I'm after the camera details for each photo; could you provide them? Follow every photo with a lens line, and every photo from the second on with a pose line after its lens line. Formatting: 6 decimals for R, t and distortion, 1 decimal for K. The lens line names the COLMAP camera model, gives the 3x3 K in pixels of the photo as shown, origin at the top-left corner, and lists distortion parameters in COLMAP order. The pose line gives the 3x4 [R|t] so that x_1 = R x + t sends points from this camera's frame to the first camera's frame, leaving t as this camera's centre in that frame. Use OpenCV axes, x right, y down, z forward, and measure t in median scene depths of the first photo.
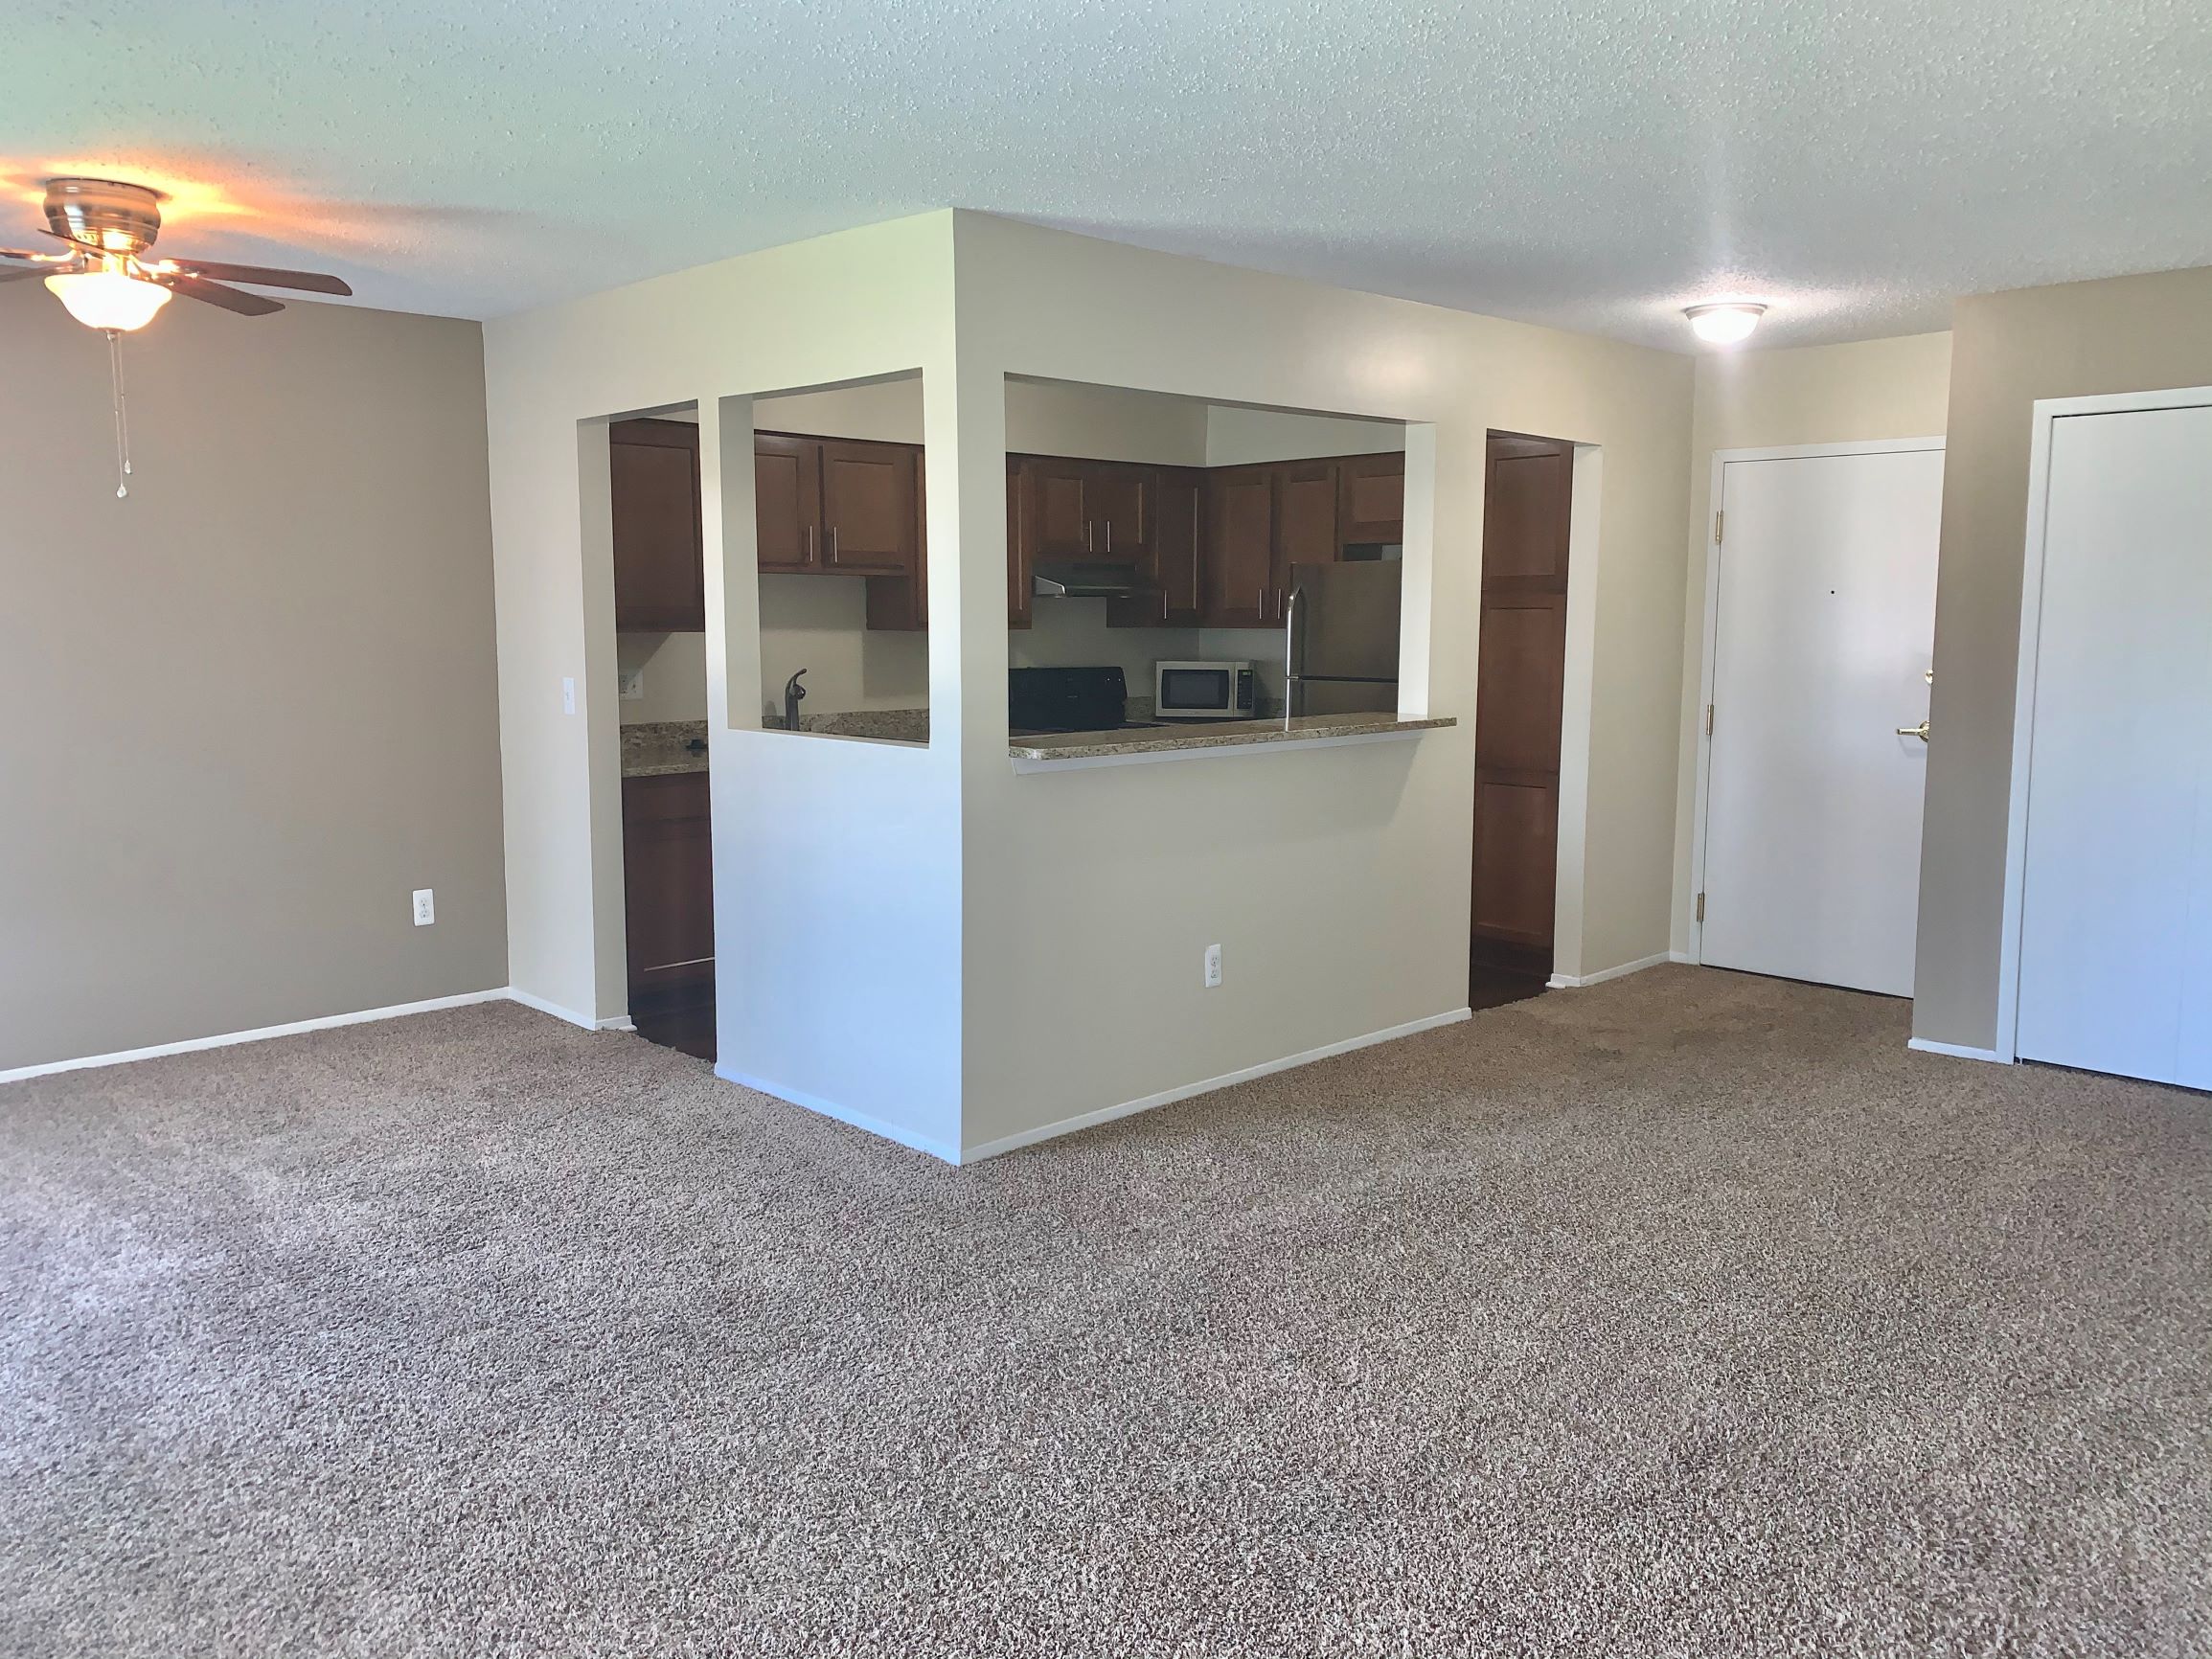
lens RADIAL K [[1735.3, 0, 1105.8], [0, 1735.3, 820.6], [0, 0, 1]] dist [0.160070, -0.166349]
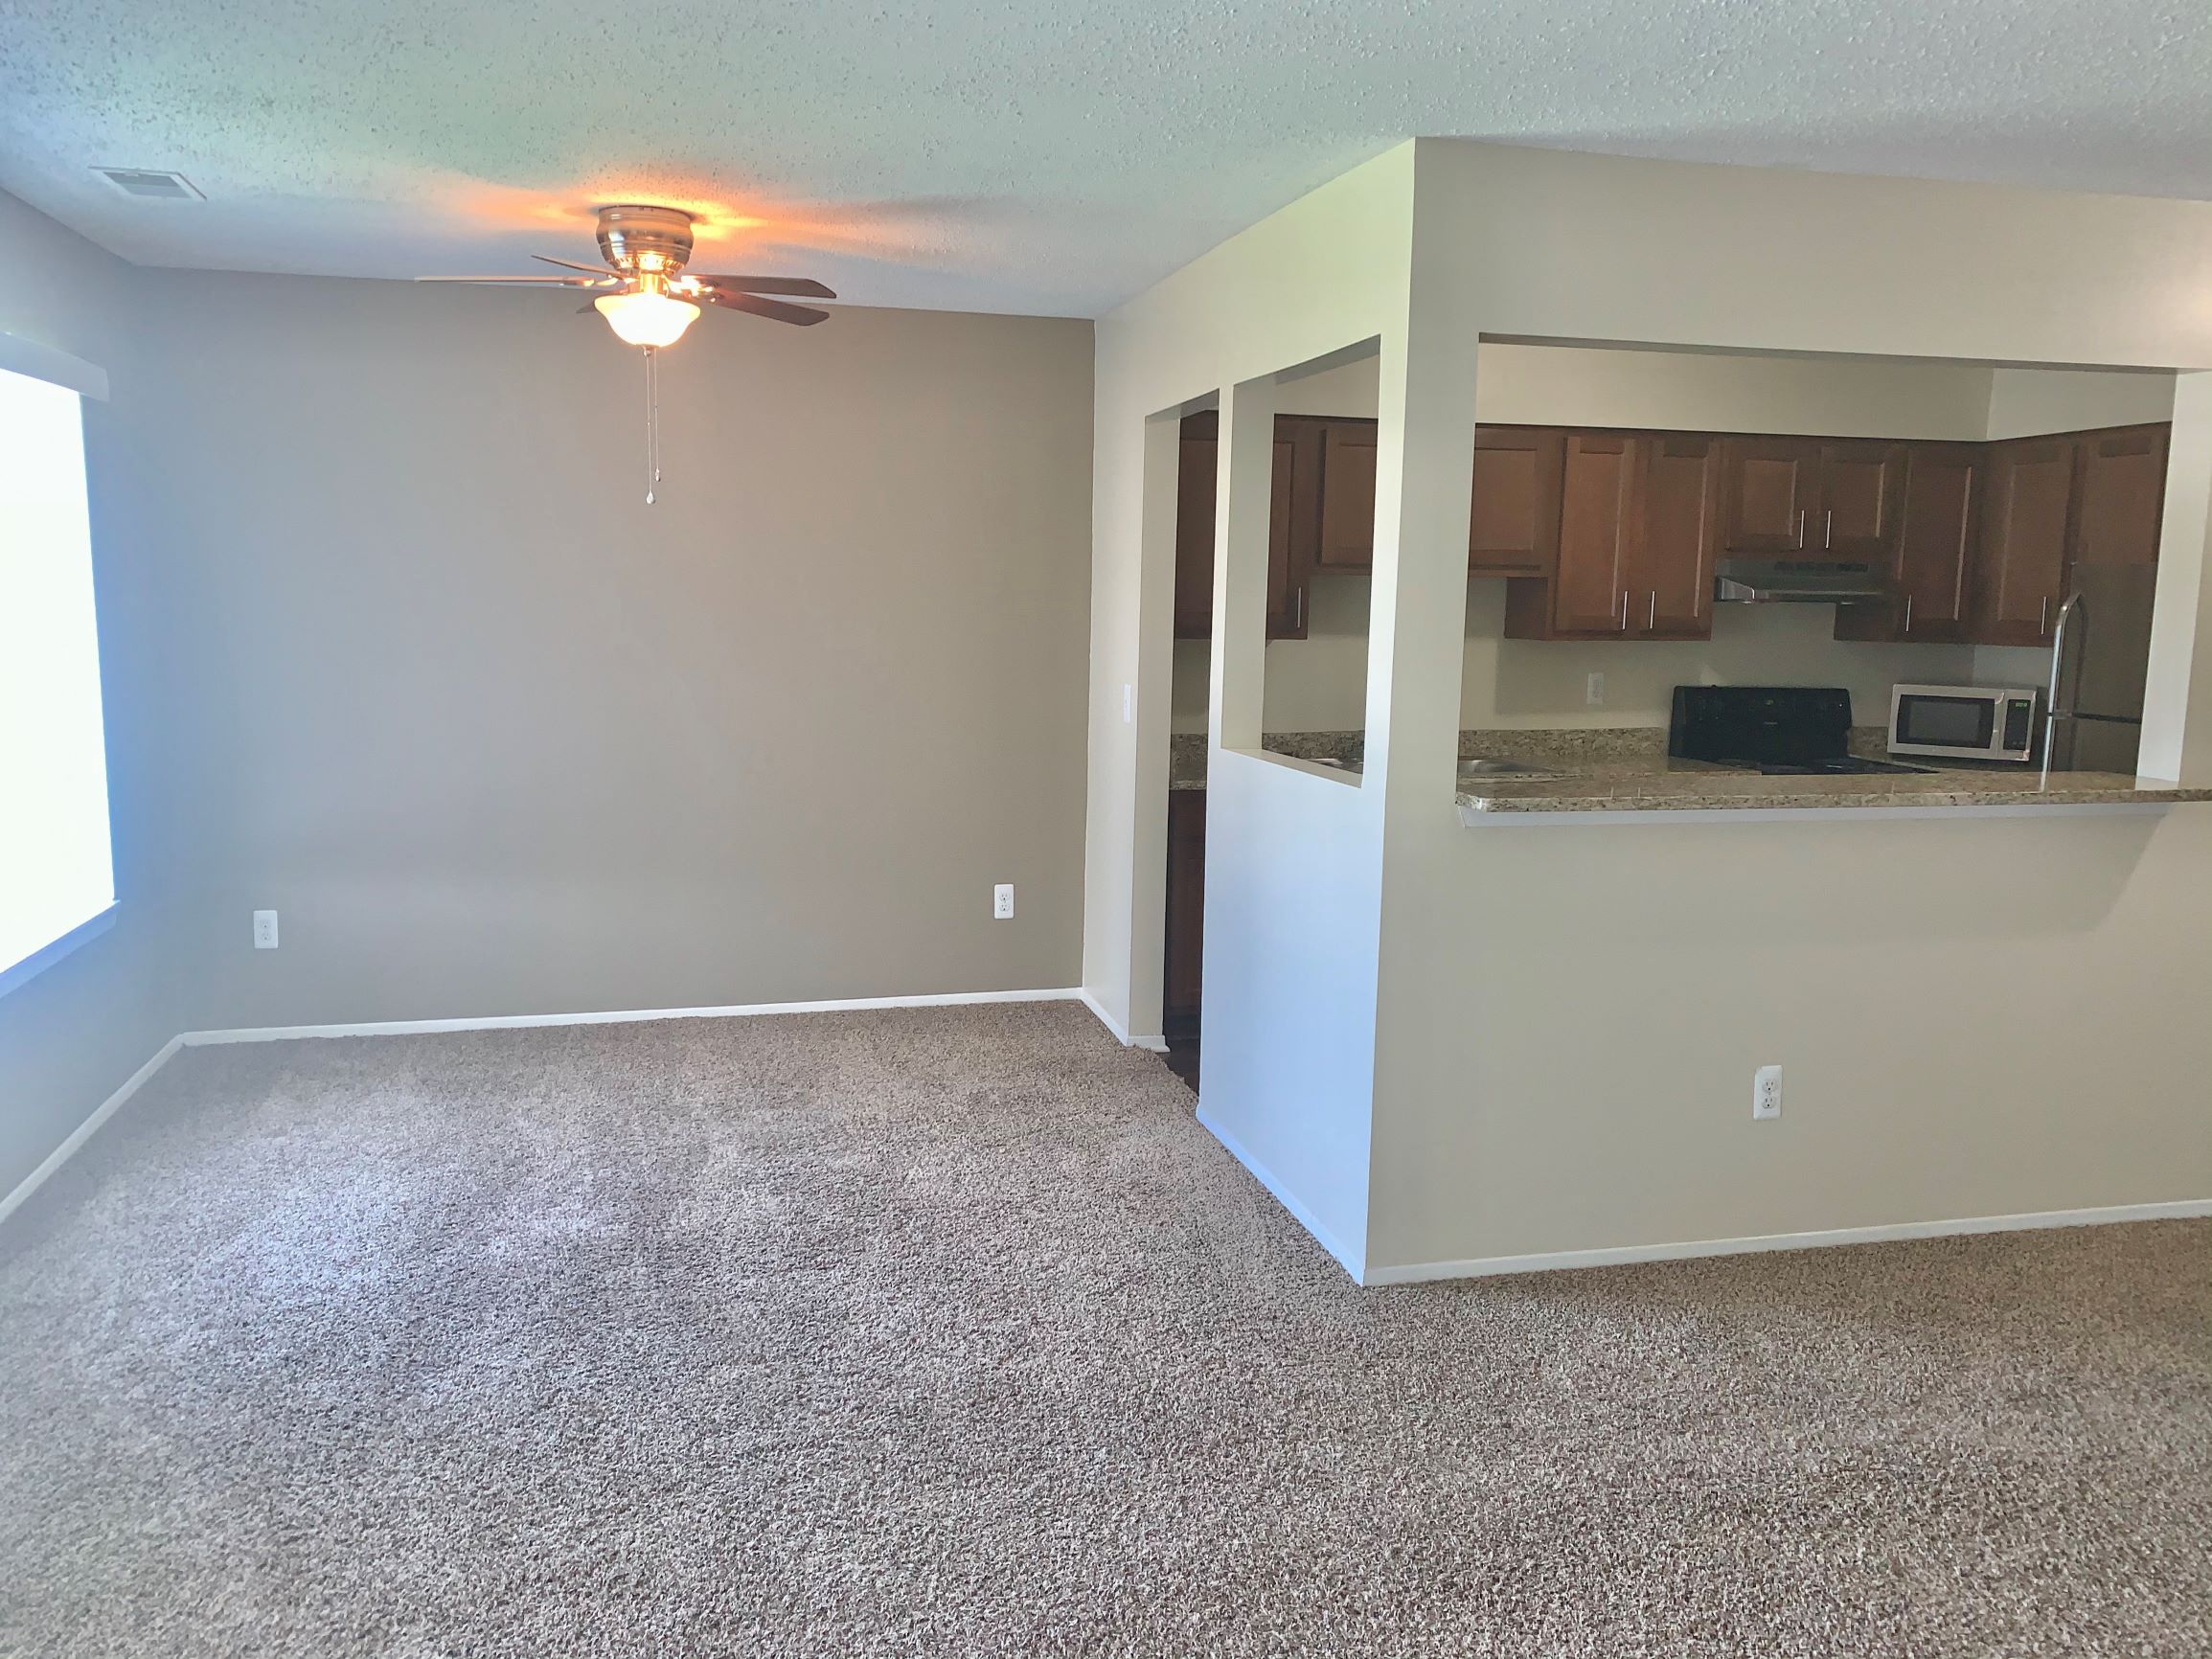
lens RADIAL K [[1728.2, 0, 1110.8], [0, 1728.2, 841.0], [0, 0, 1]] dist [0.145014, -0.181549]
pose [[0.870327, 0.088078, -0.484533, 0.191106], [-0.079392, 0.996101, 0.038463, -0.037043], [0.486032, 0.004992, 0.873927, 0.191915]]
